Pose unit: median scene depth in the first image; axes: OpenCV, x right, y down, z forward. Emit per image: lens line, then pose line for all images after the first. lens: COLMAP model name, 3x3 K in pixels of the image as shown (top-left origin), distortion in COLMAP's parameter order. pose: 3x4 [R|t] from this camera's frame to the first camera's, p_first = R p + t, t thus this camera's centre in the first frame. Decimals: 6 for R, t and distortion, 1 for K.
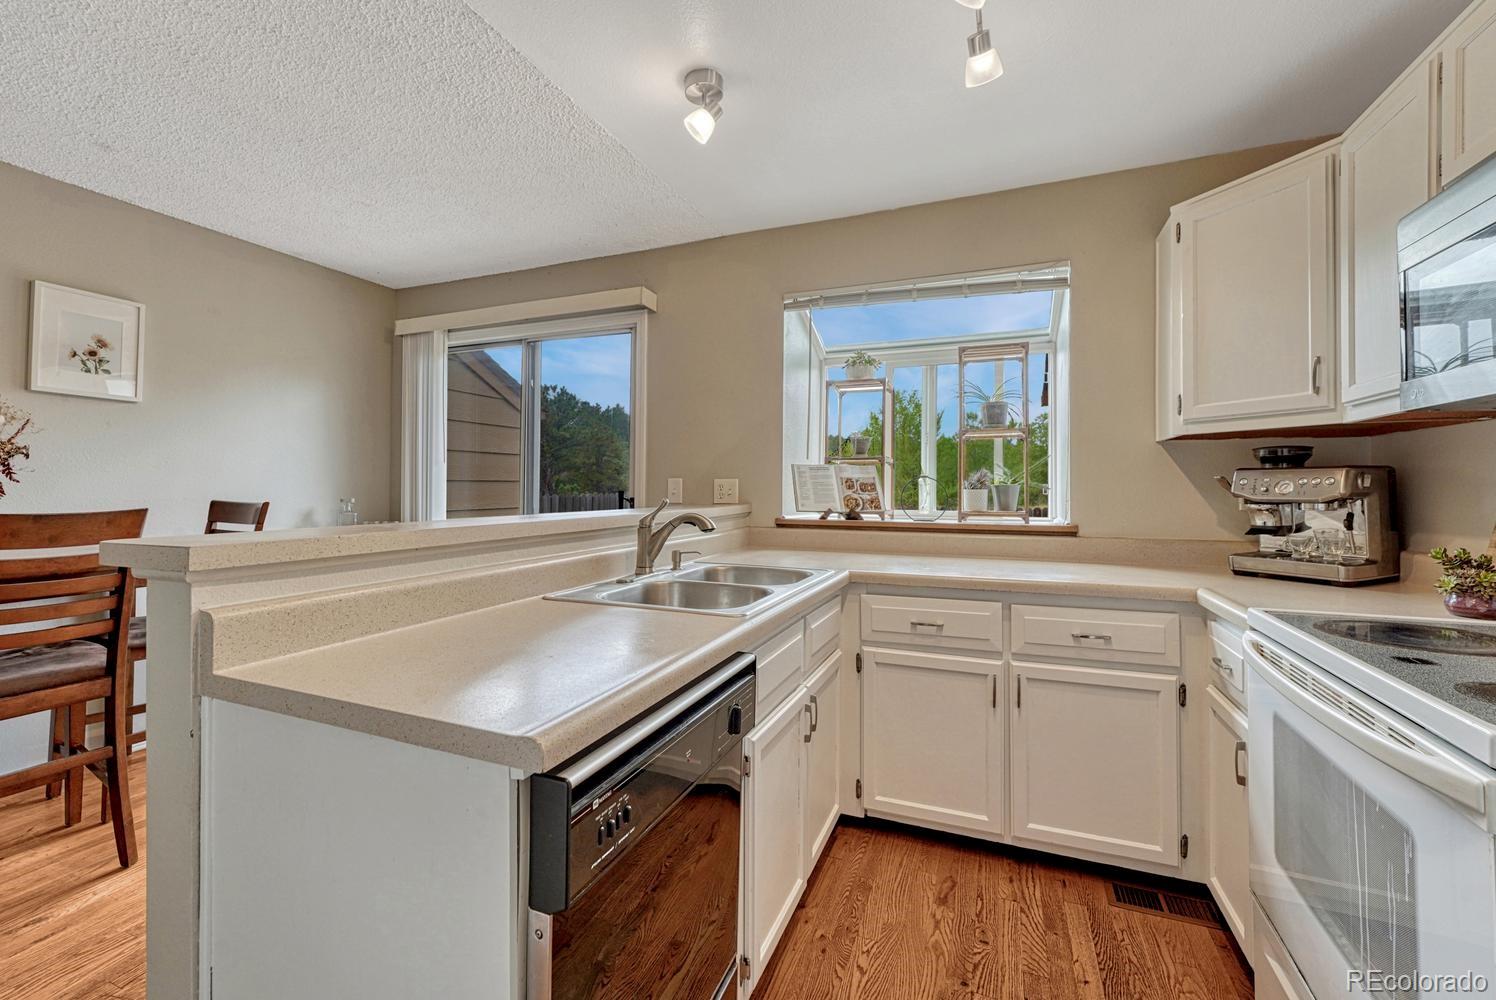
lens RADIAL K [[619.4, 0, 744.8], [0, 619.4, 481.4], [0, 0, 1]] dist [-0.001955, -0.000151]
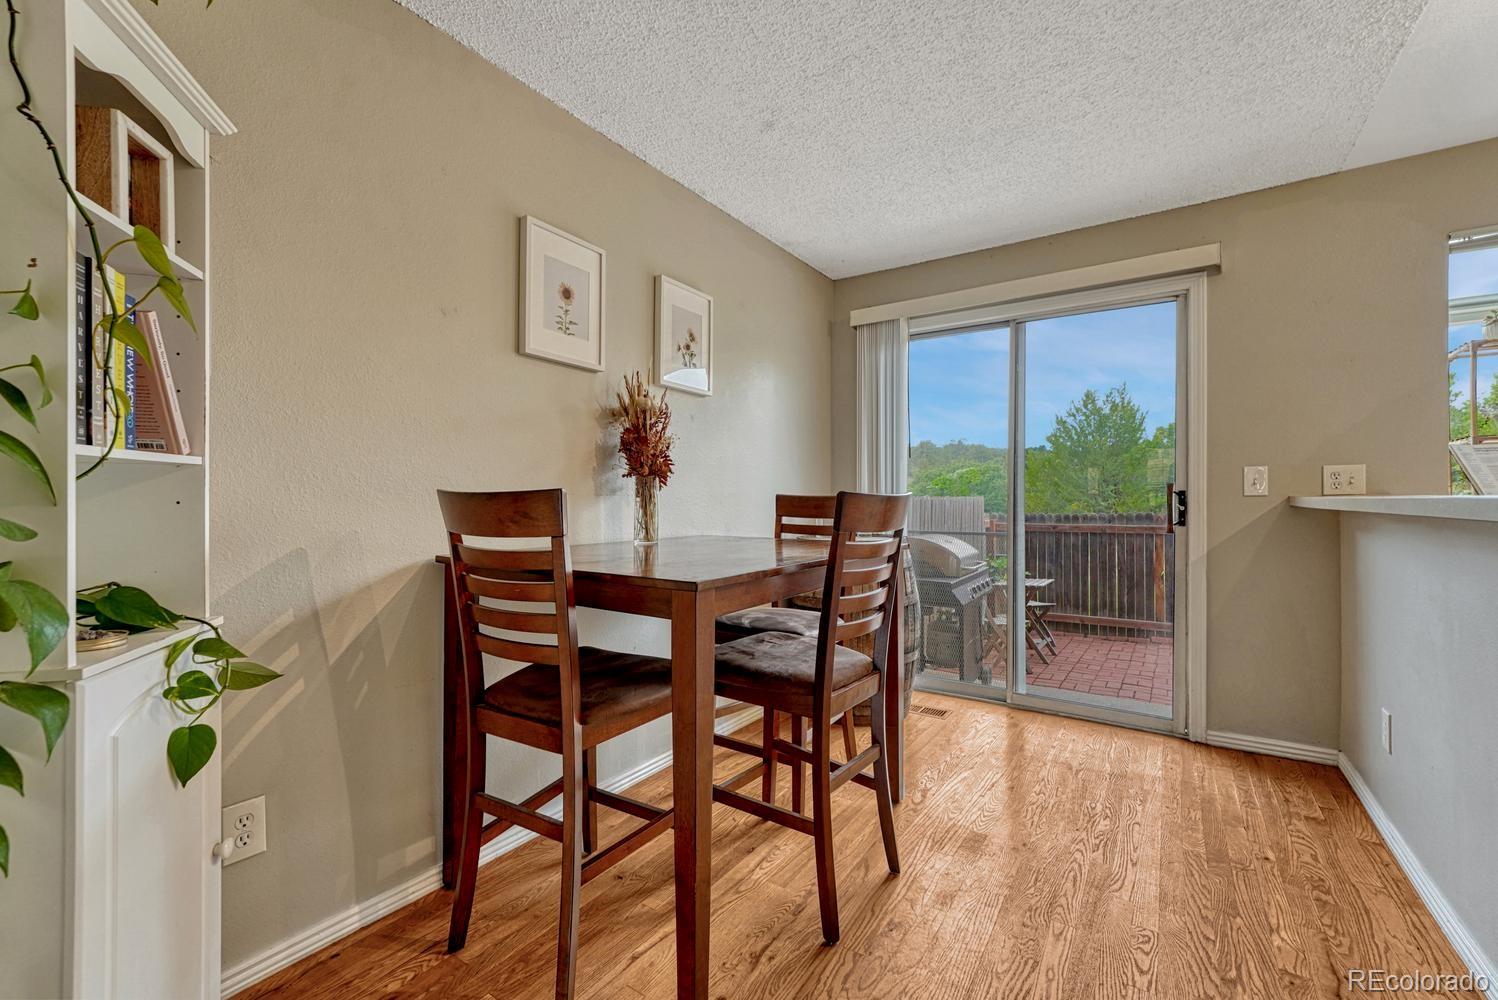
lens RADIAL K [[631.9, 0, 749.4], [0, 631.9, 498.9], [0, 0, 1]] dist [-0.001717, 0.005859]
pose [[0.980400, -0.006634, -0.196904, -0.927020], [0.008205, 0.999941, 0.007166, 0.040978], [0.196845, -0.008641, 0.980396, 0.010214]]
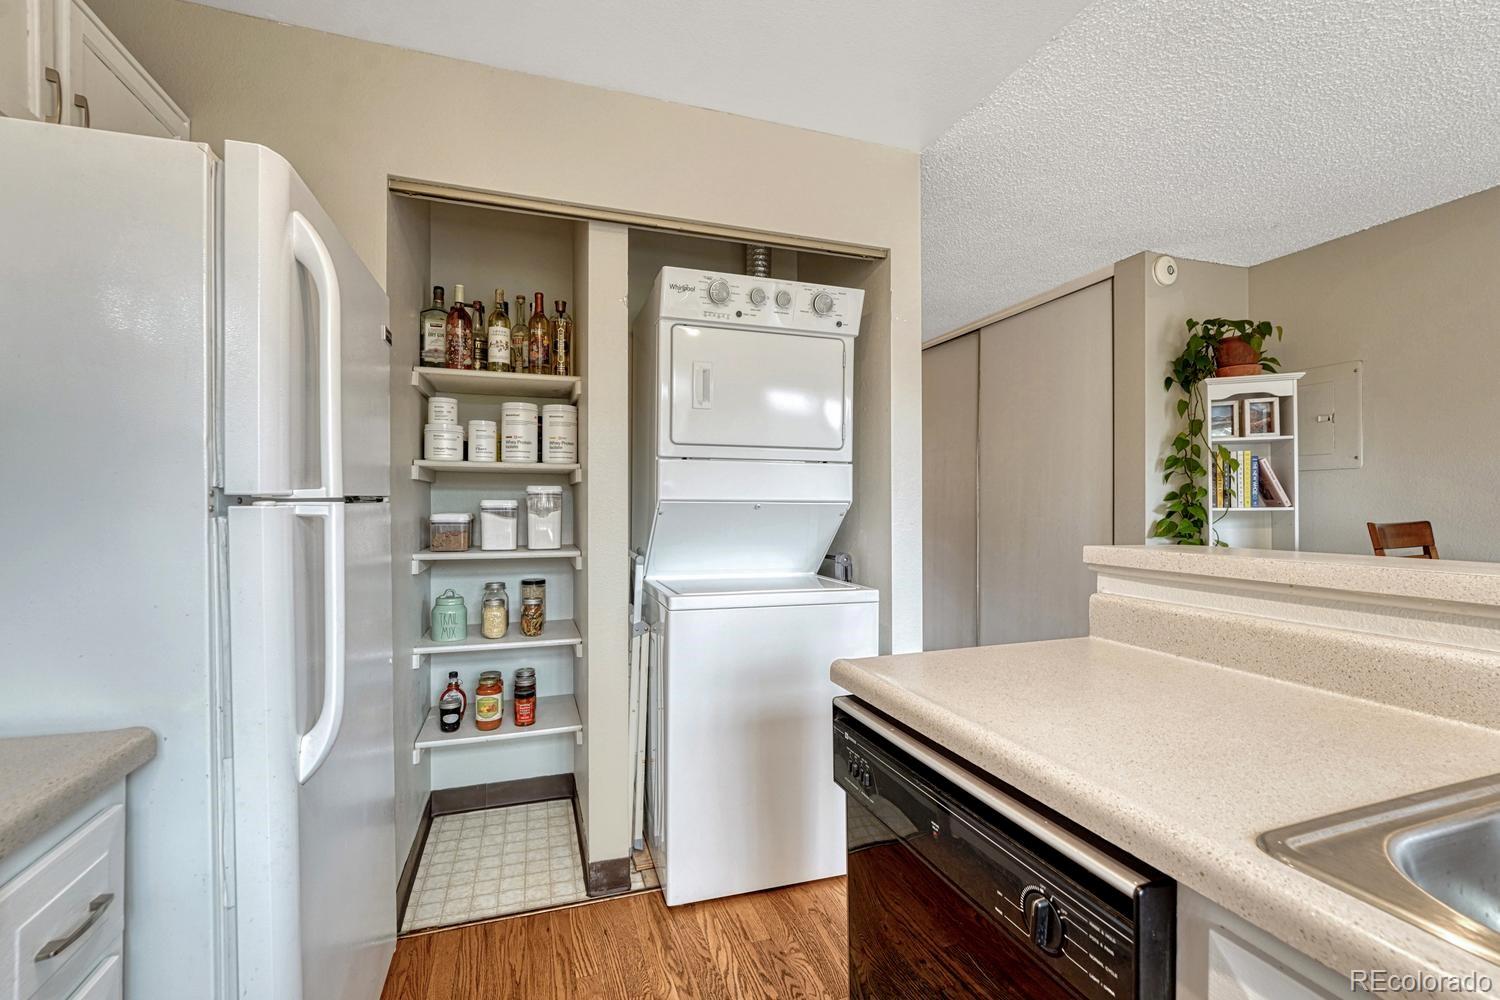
lens RADIAL K [[648.2, 0, 750.0], [0, 648.2, 500.0], [0, 0, 1]] dist [-0.002064, -0.000034]
pose [[-0.750986, -0.006232, -0.660289, 0.323893], [0.005713, 0.999857, -0.015934, 0.005448], [0.660293, -0.015738, -0.750843, 0.711957]]
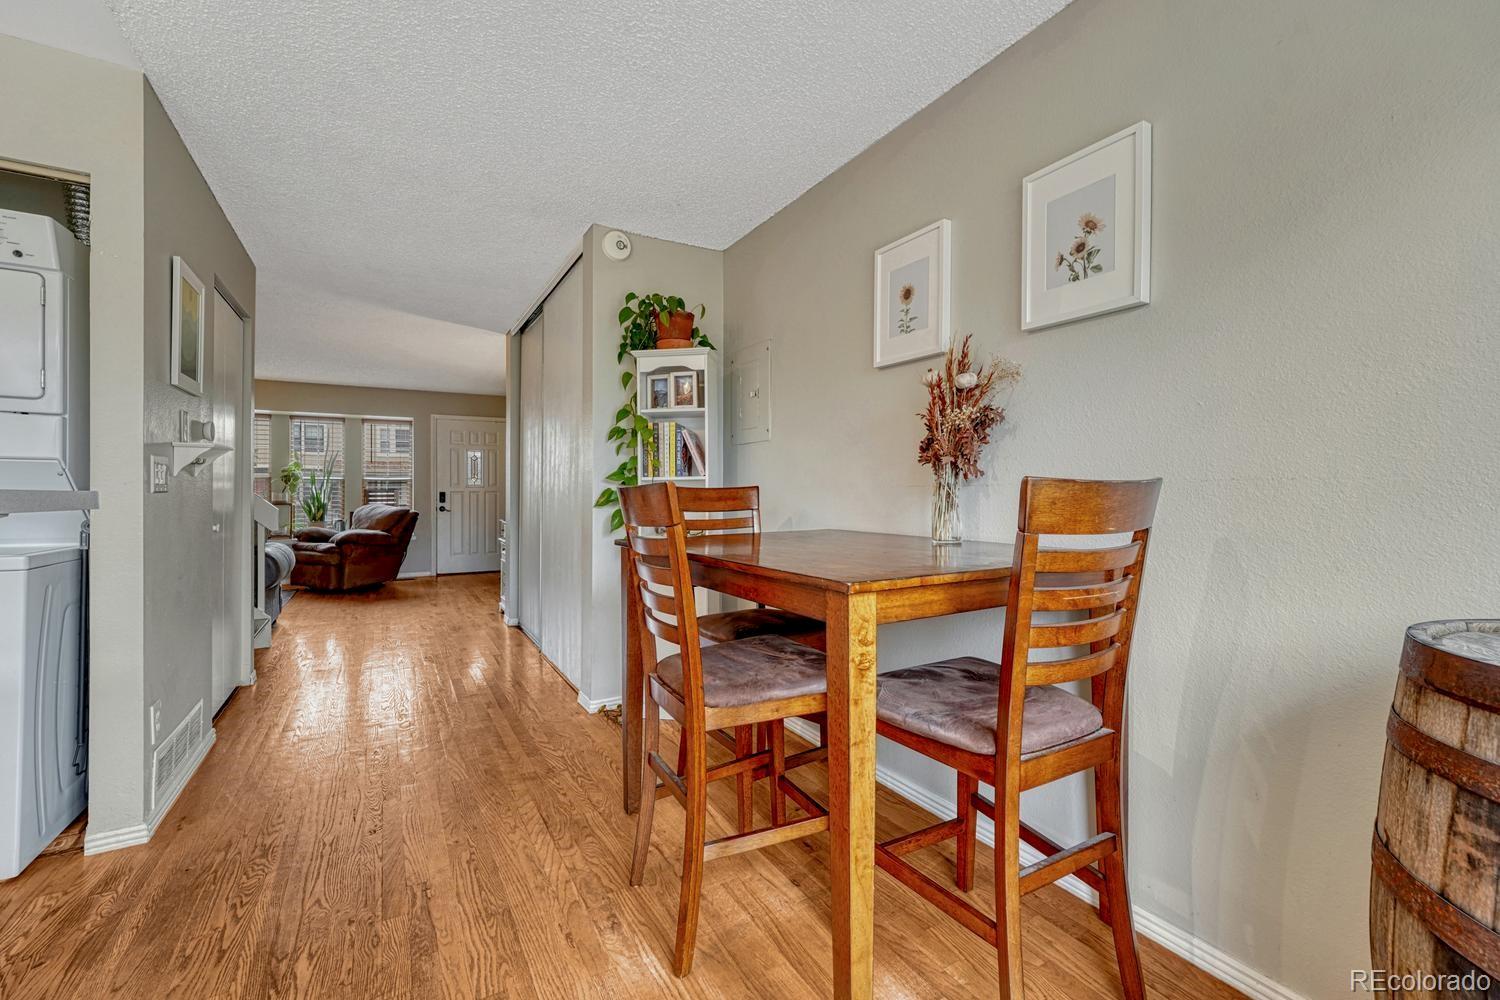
lens RADIAL K [[623.3, 0, 741.2], [0, 623.3, 493.7], [0, 0, 1]] dist [-0.001234, 0.000132]
pose [[-0.614146, -0.003495, -0.789185, -0.418648], [0.006476, 0.999934, -0.009468, 0.058744], [0.789166, -0.010926, -0.614083, 1.366402]]
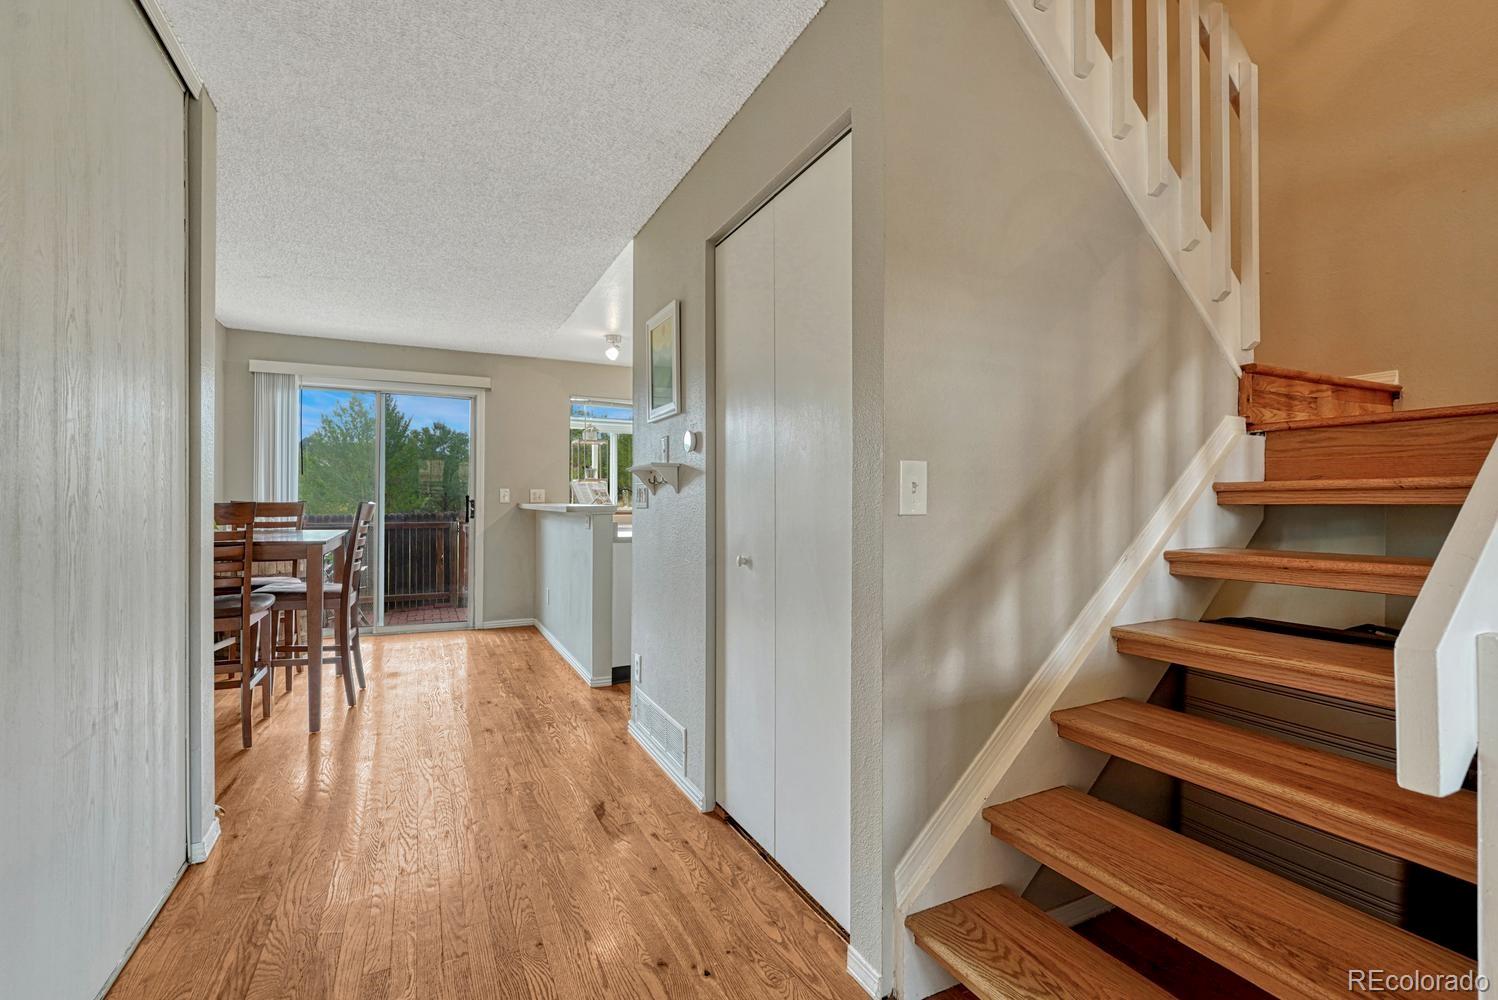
lens RADIAL K [[674.5, 0, 749.0], [0, 674.5, 500.0], [0, 0, 1]] dist [-0.000952, -0.000136]
pose [[0.664969, -0.000937, 0.746870, -1.598585], [-0.007485, 0.999941, 0.007918, 0.010270], [-0.746833, -0.010856, 0.664923, -1.165844]]
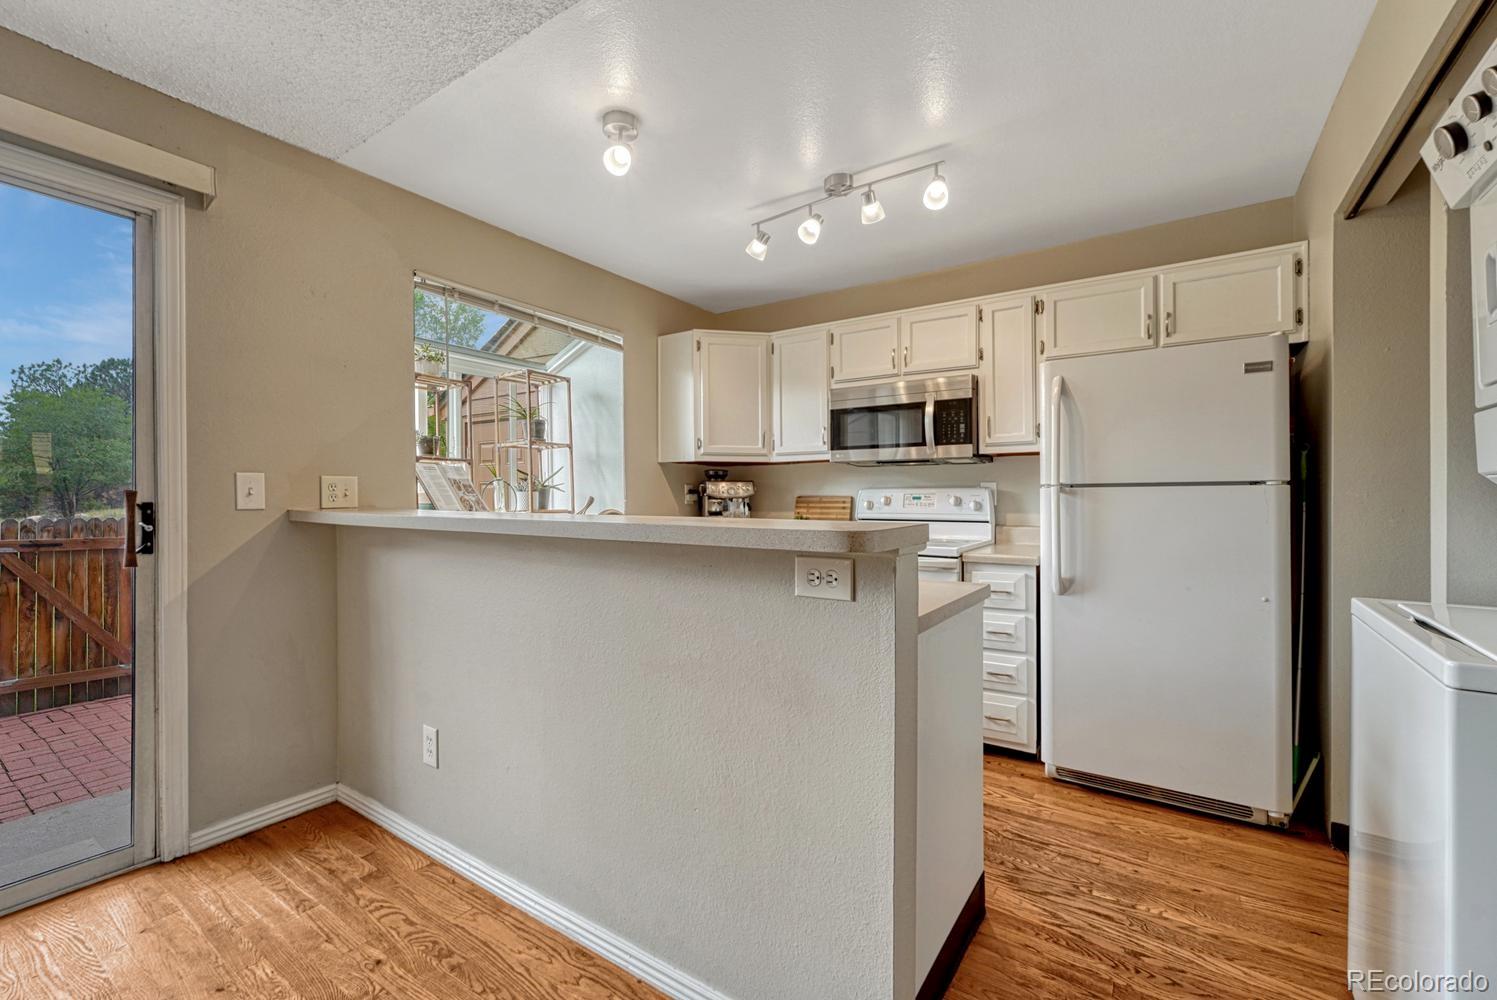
lens RADIAL K [[634.0, 0, 748.5], [0, 634.0, 500.0], [0, 0, 1]] dist [0.000623, 0.000653]
pose [[0.204938, -0.006557, 0.978753, -1.015092], [-0.011306, 0.999895, 0.009066, 0.018483], [-0.978710, -0.012924, 0.204842, 0.474818]]
